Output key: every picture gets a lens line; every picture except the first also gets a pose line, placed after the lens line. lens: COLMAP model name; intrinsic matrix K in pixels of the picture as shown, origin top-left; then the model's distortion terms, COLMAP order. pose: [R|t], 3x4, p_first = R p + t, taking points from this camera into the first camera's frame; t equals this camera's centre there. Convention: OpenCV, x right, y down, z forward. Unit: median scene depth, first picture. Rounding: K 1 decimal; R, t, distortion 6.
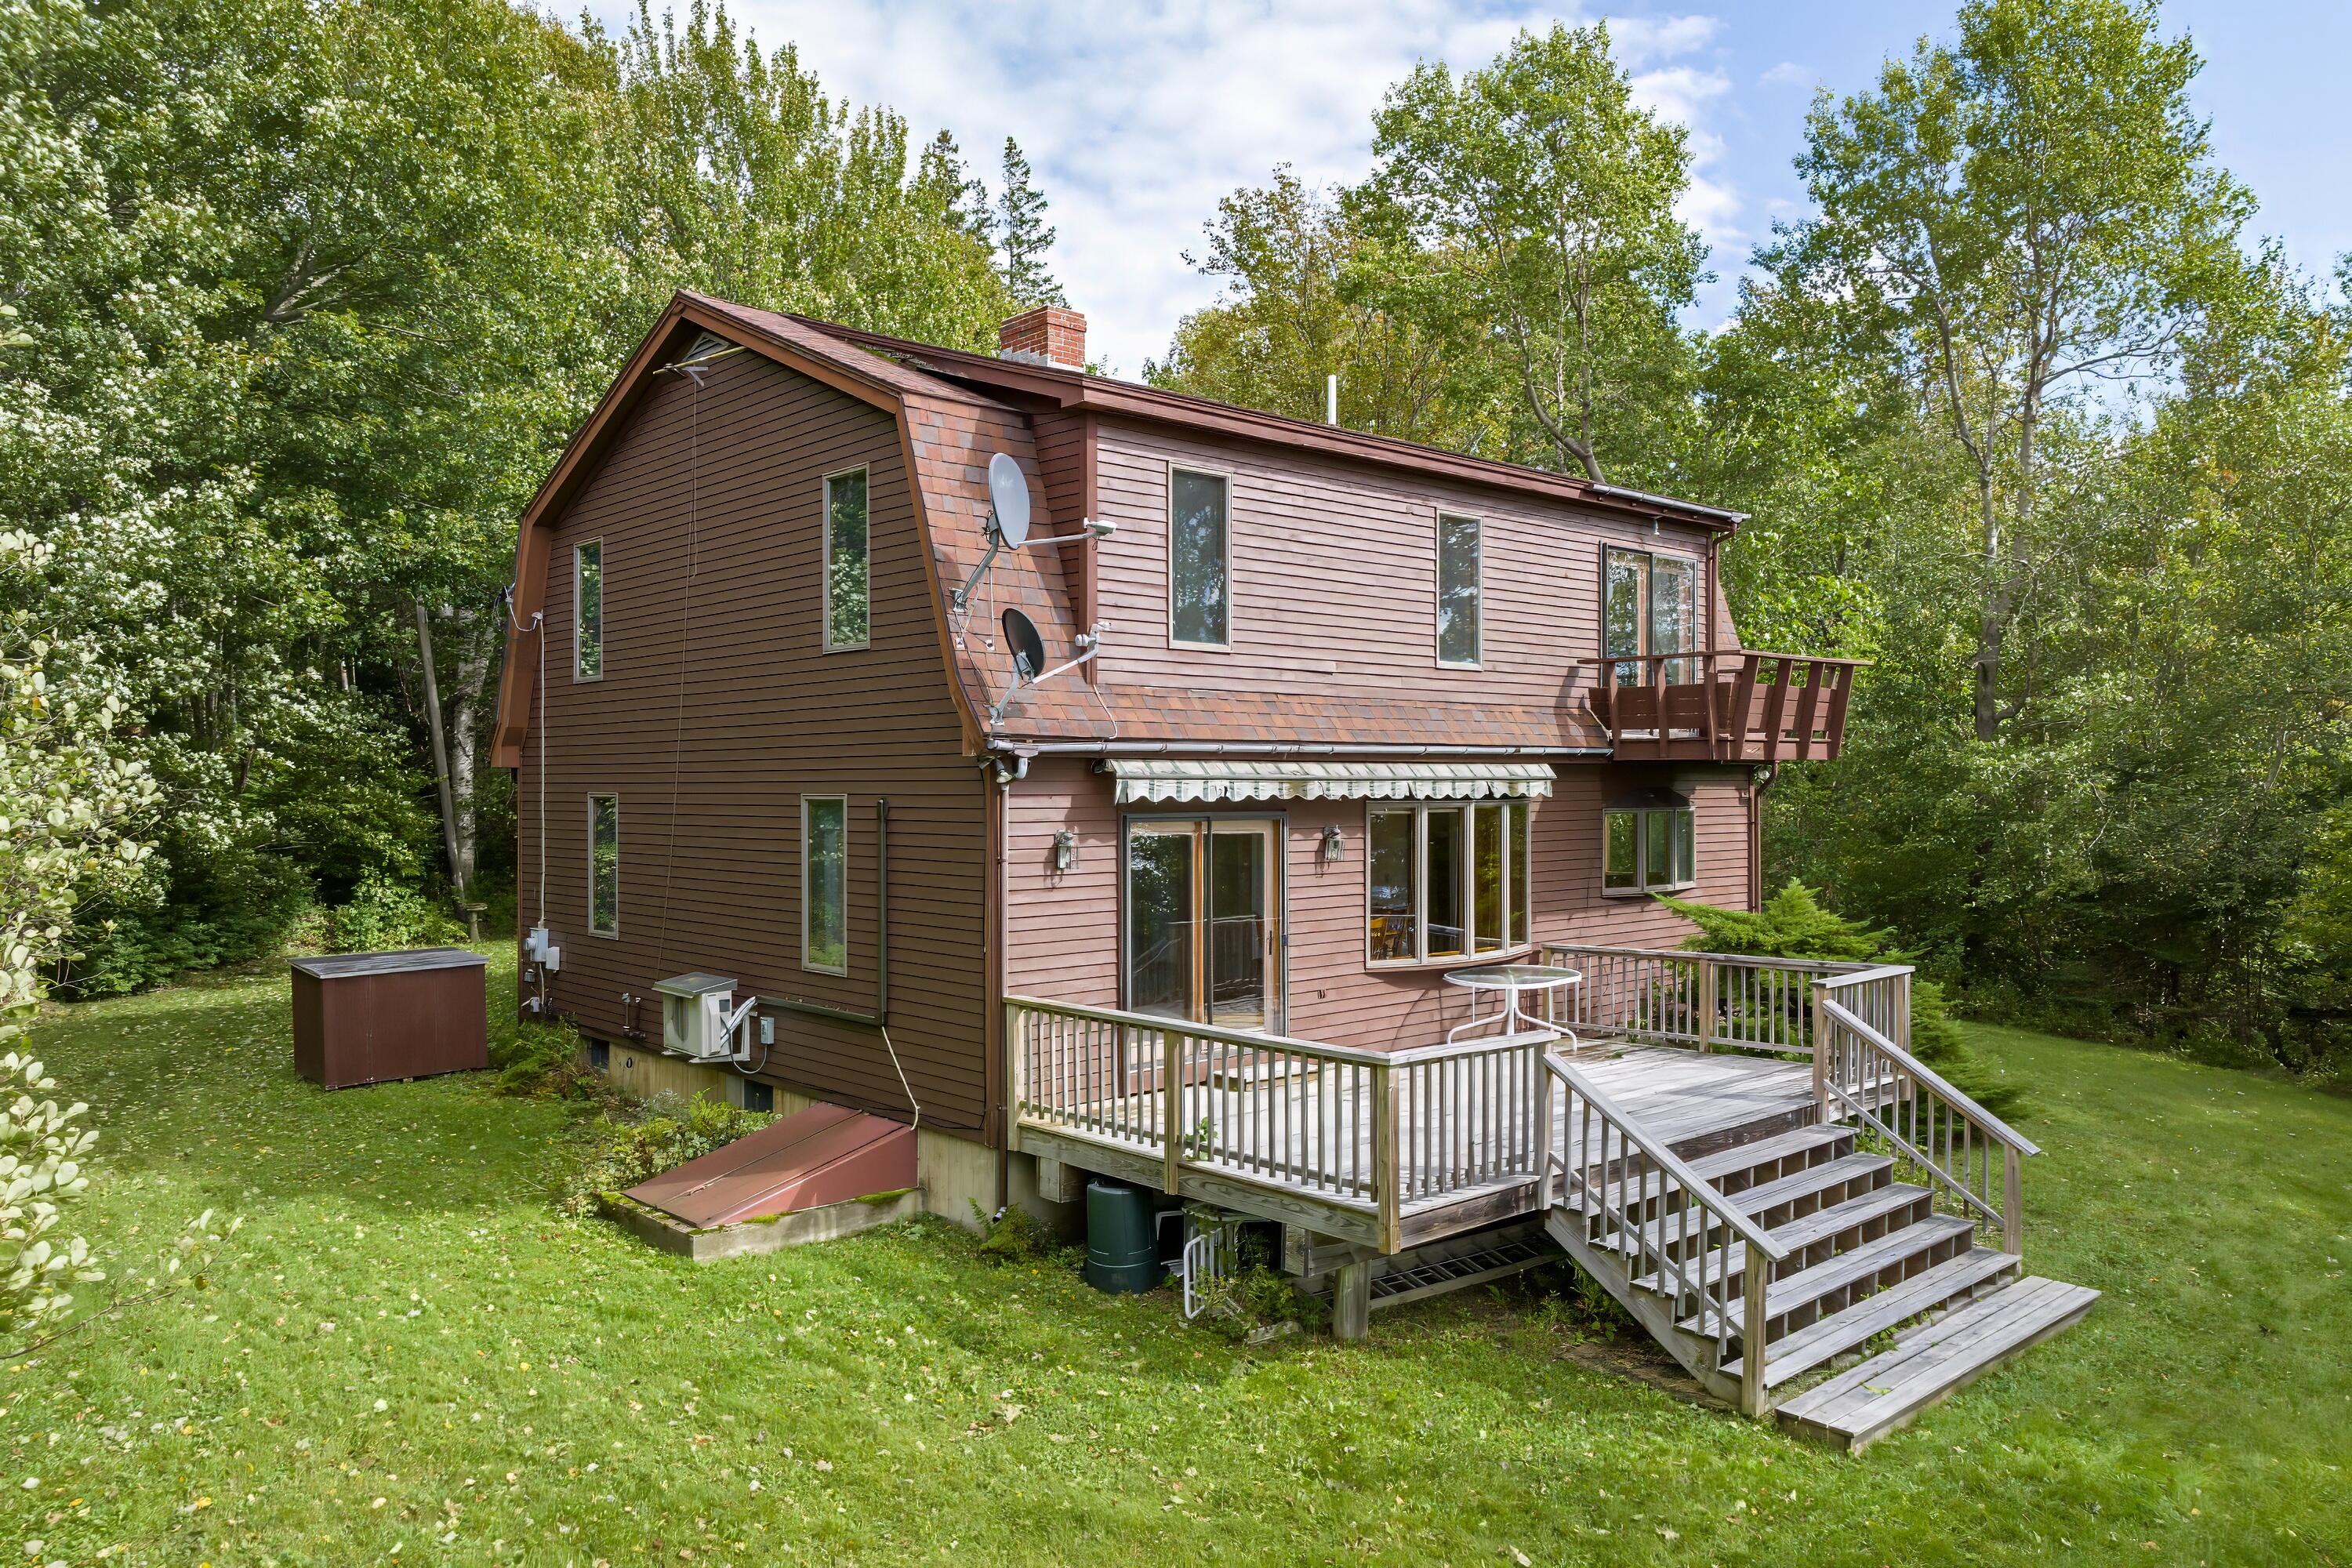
lens RADIAL K [[1653.6, 0, 1165.6], [0, 1653.6, 786.6], [0, 0, 1]] dist [0.010407, 0.001195]
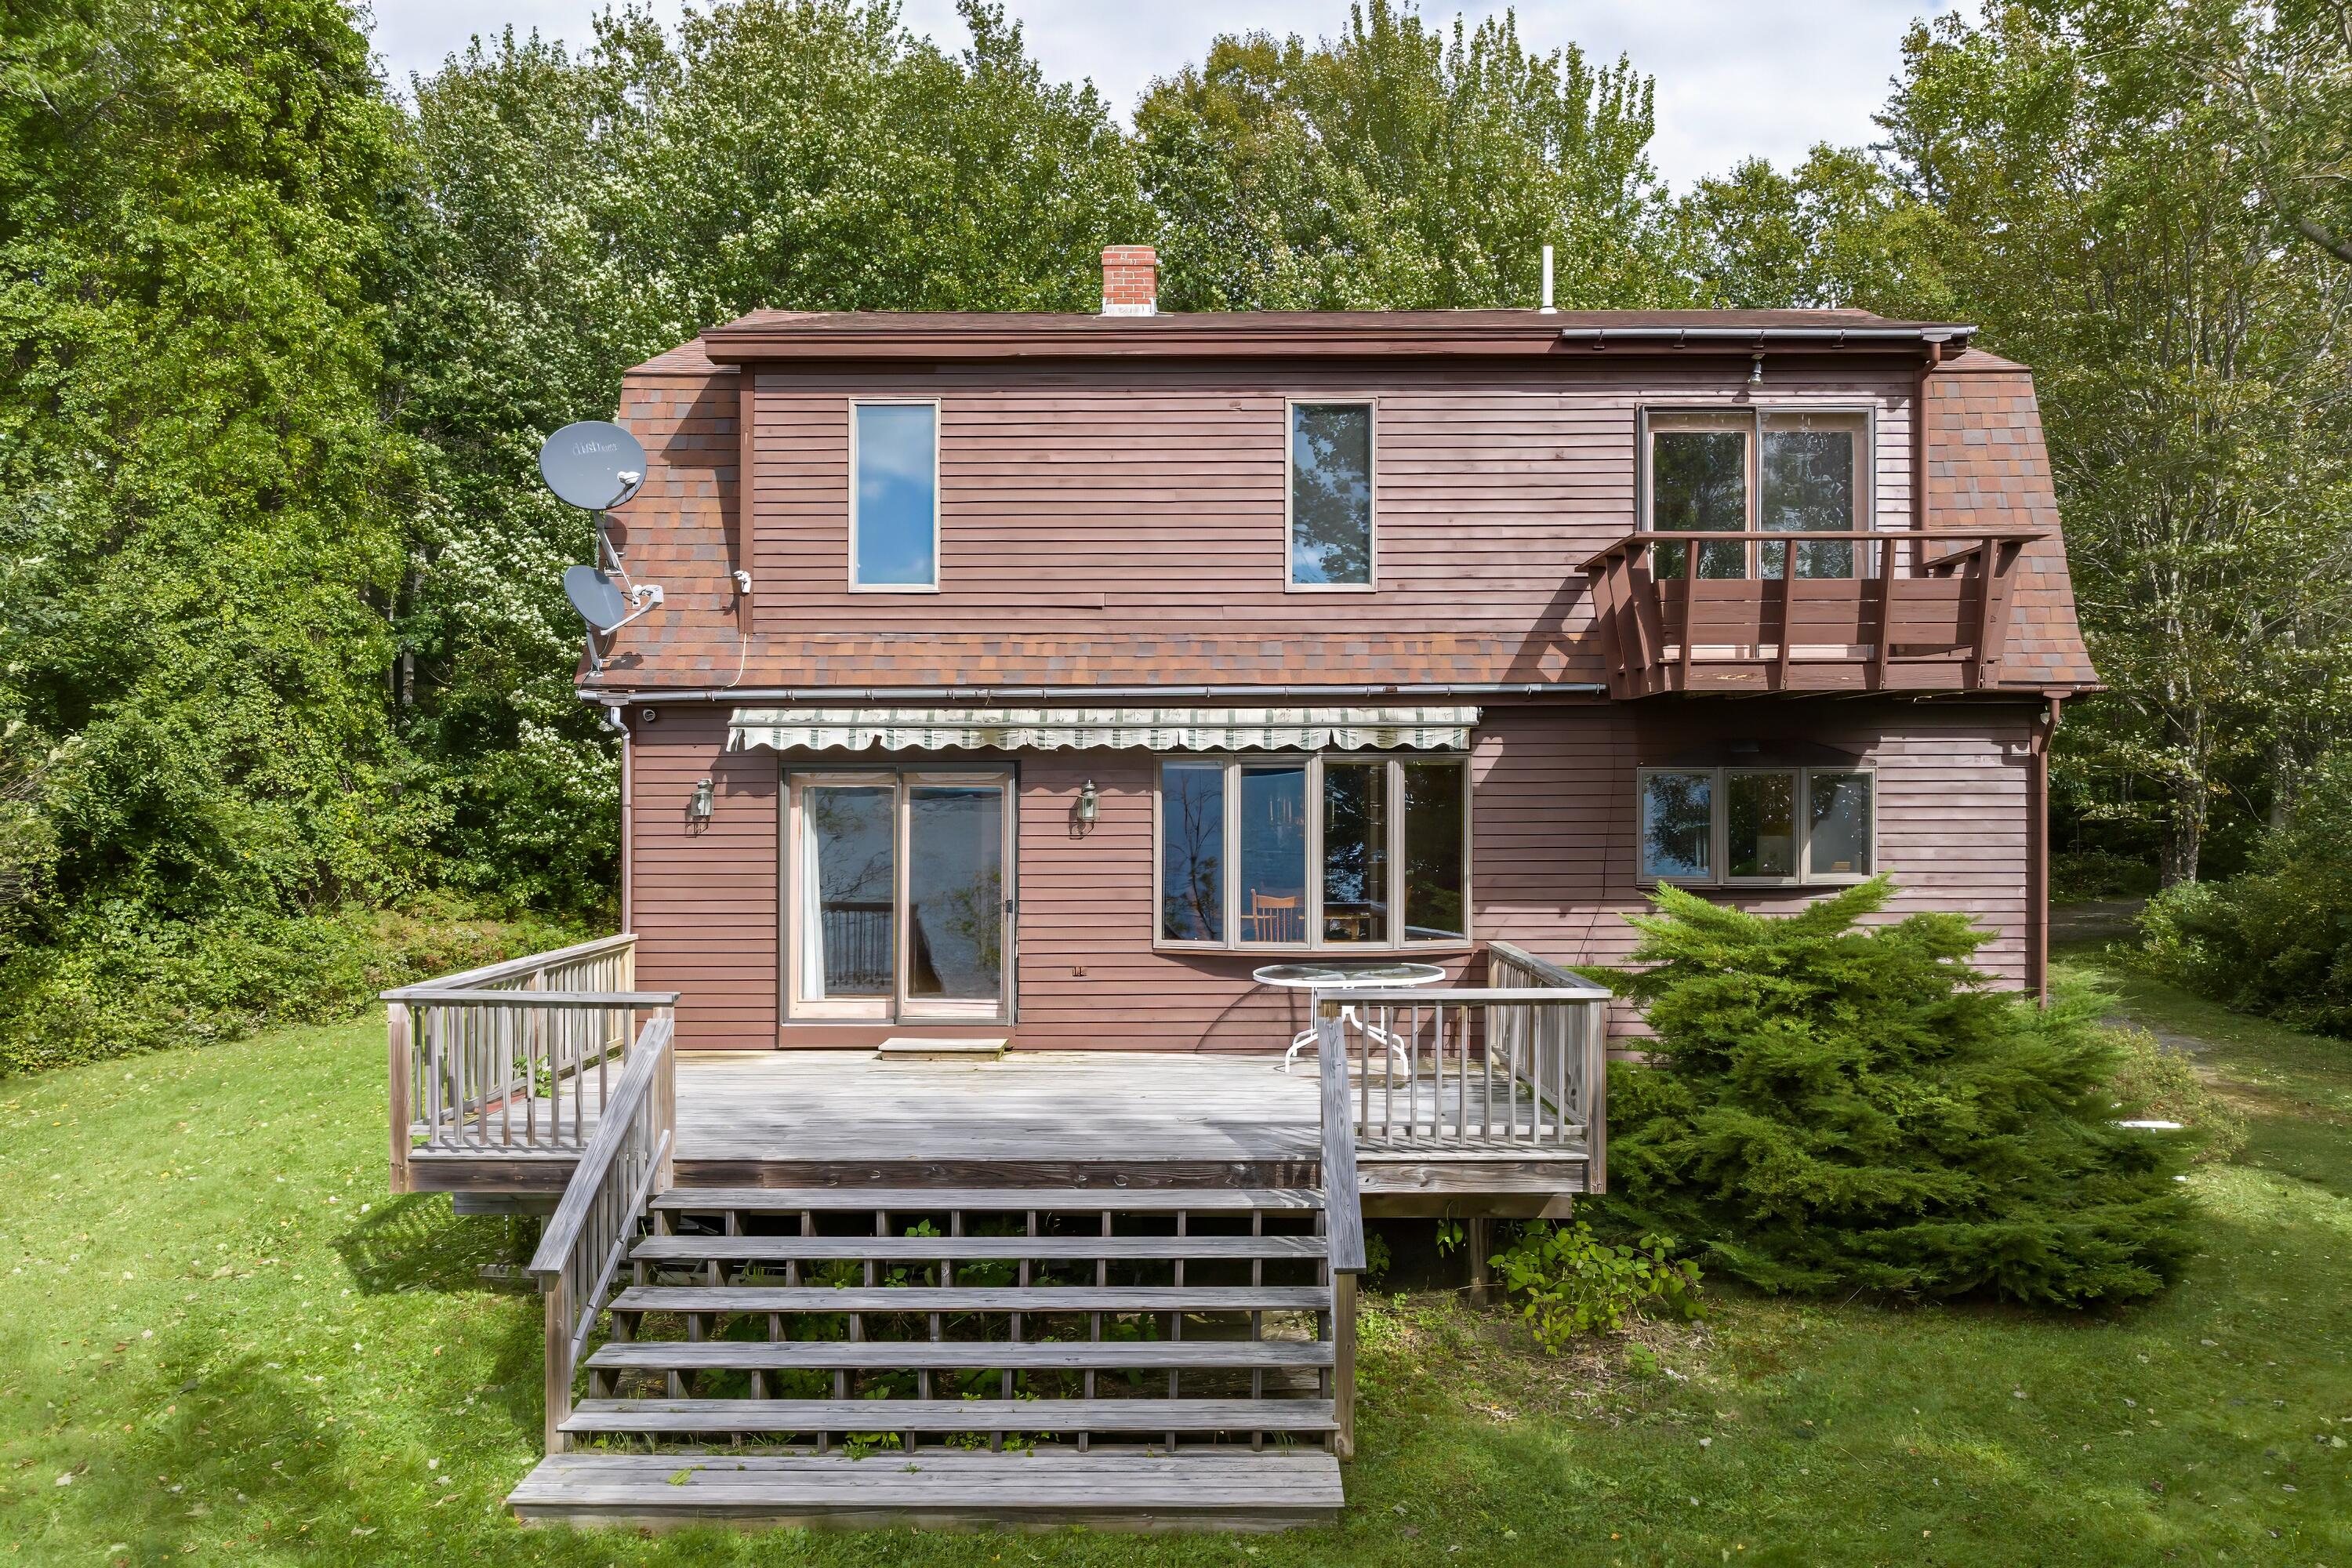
lens RADIAL K [[1653.6, 0, 1163.7], [0, 1653.6, 783.8], [0, 0, 1]] dist [0.010407, 0.001195]
pose [[0.736522, 0.002419, -0.676409, 0.716603], [-0.002030, 0.999997, 0.001365, 0.023948], [0.676411, 0.000368, 0.736525, 0.373117]]
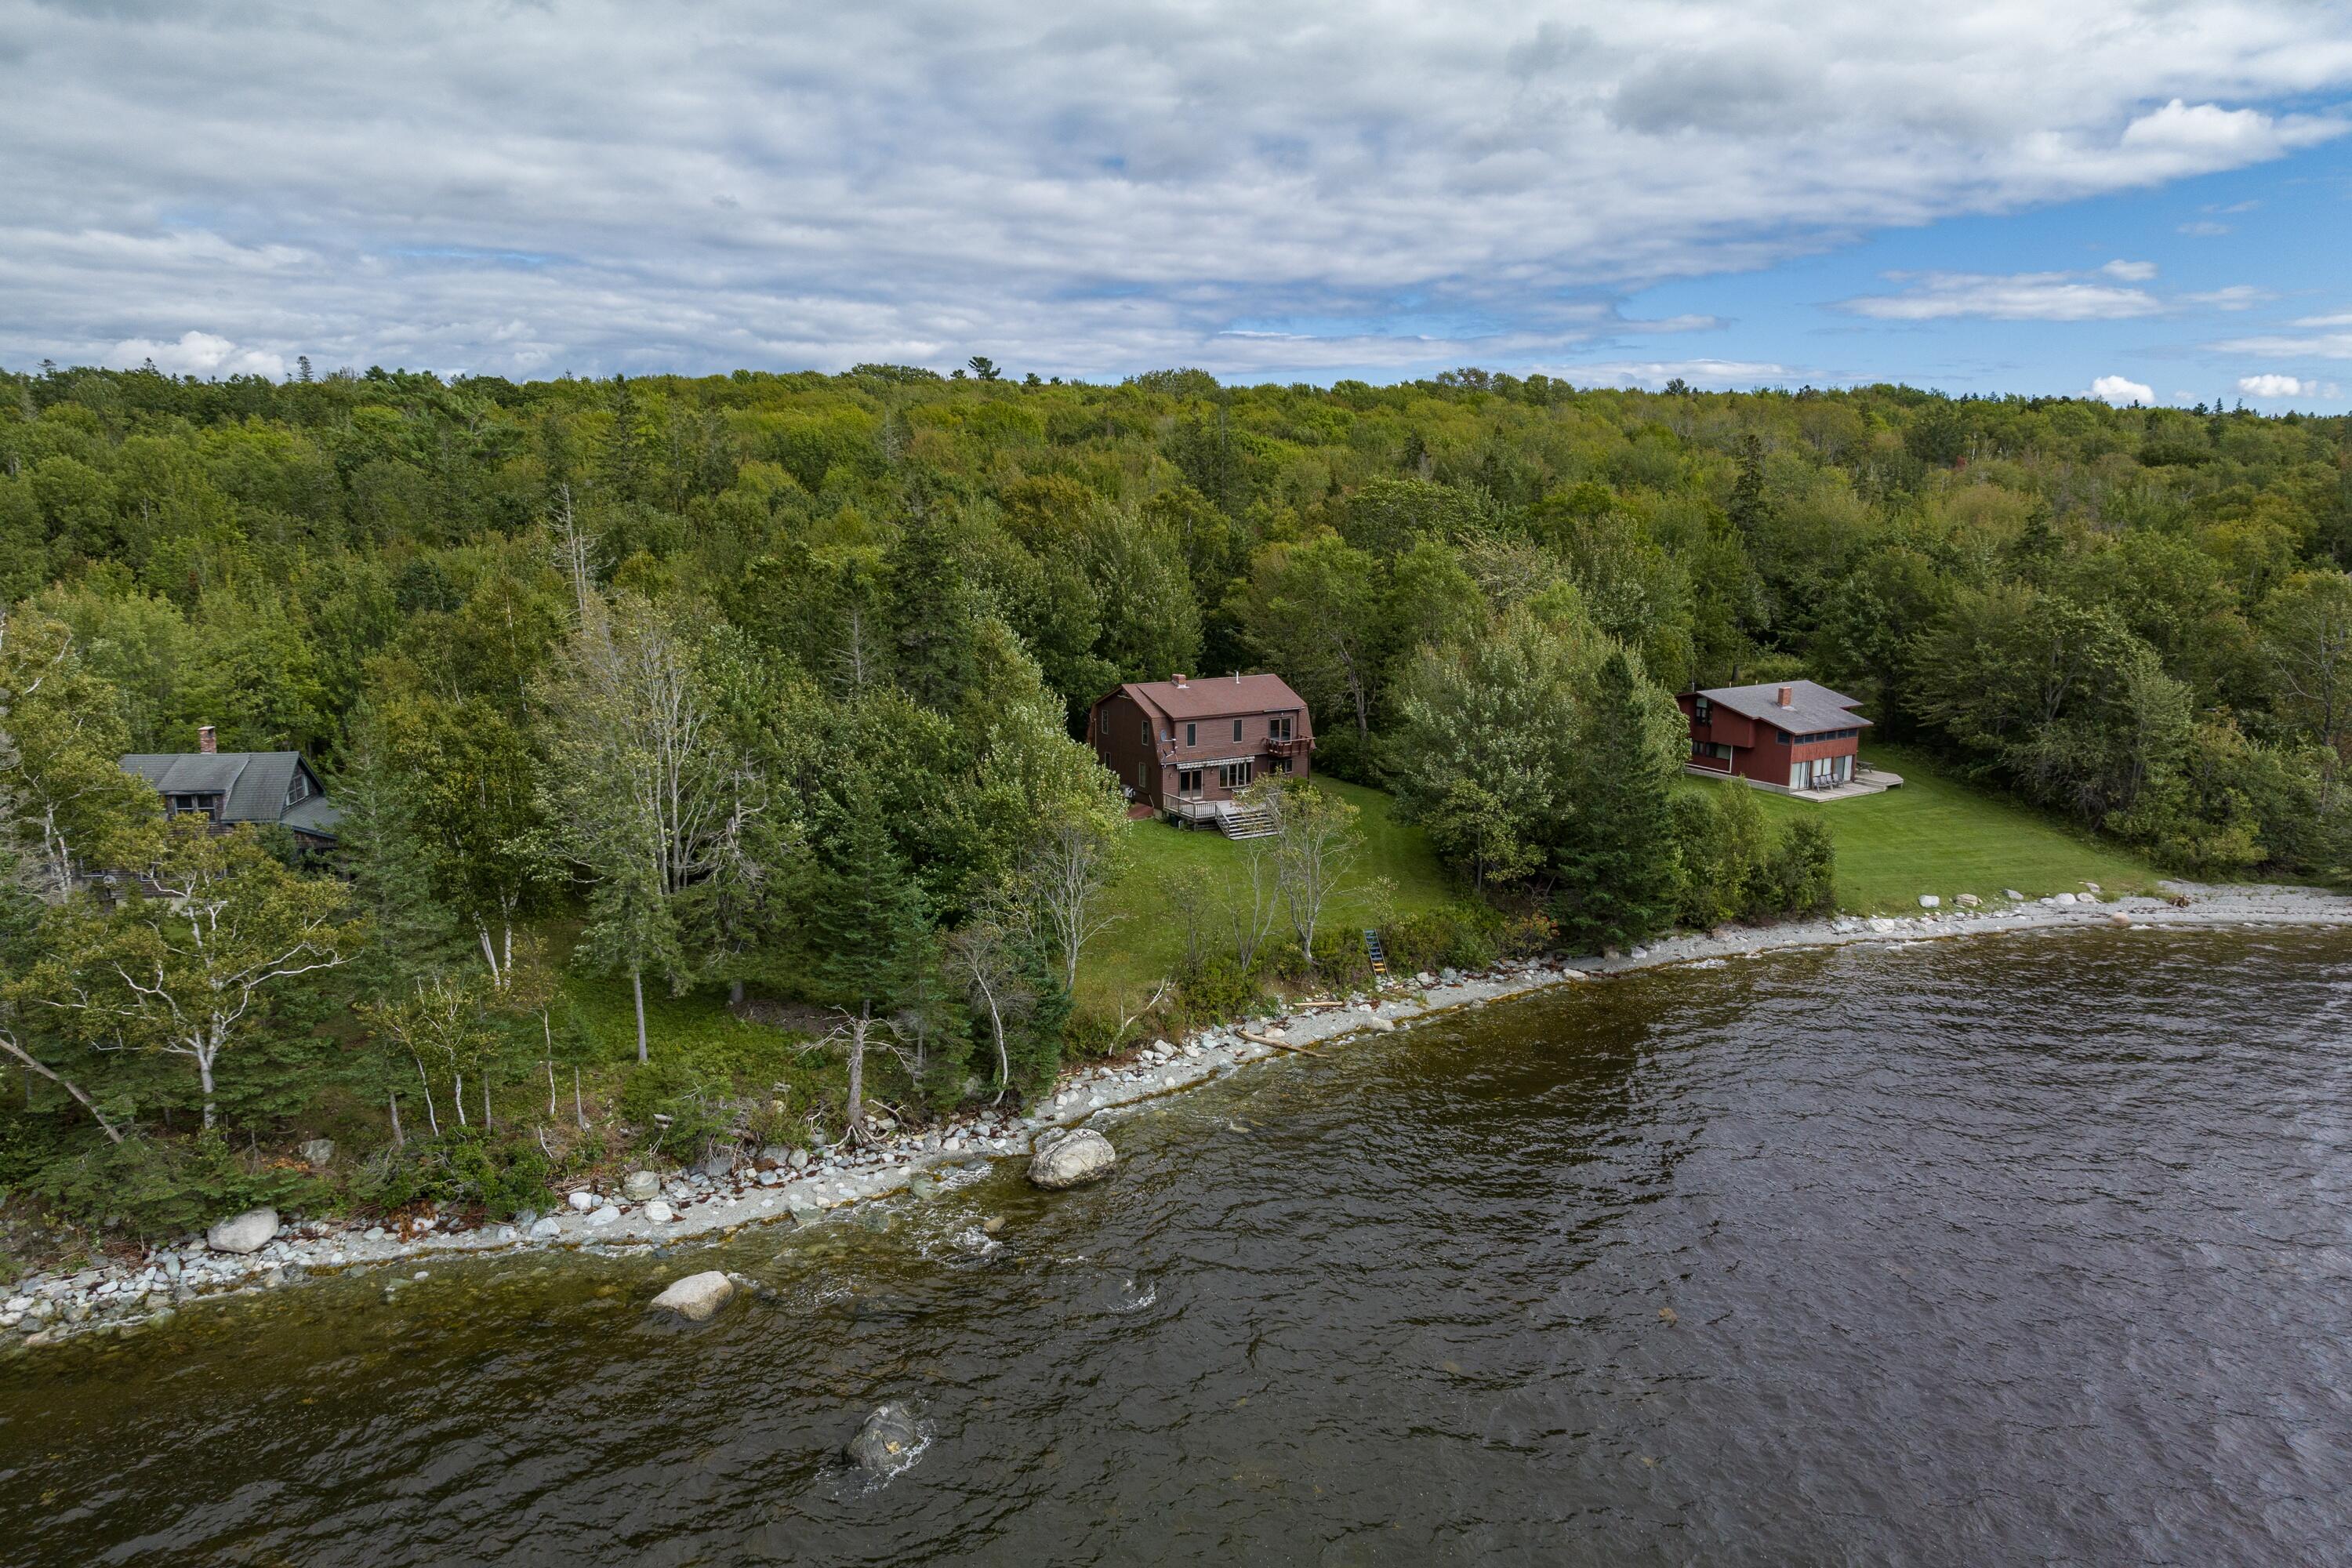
lens RADIAL K [[1653.6, 0, 1181.6], [0, 1653.6, 794.1], [0, 0, 1]] dist [0.010407, 0.001195]
pose [[0.983559, 0.043573, -0.175252, 1.184542], [-0.008546, 0.980598, 0.195845, -1.220486], [0.180386, -0.191127, 0.964848, -5.713836]]
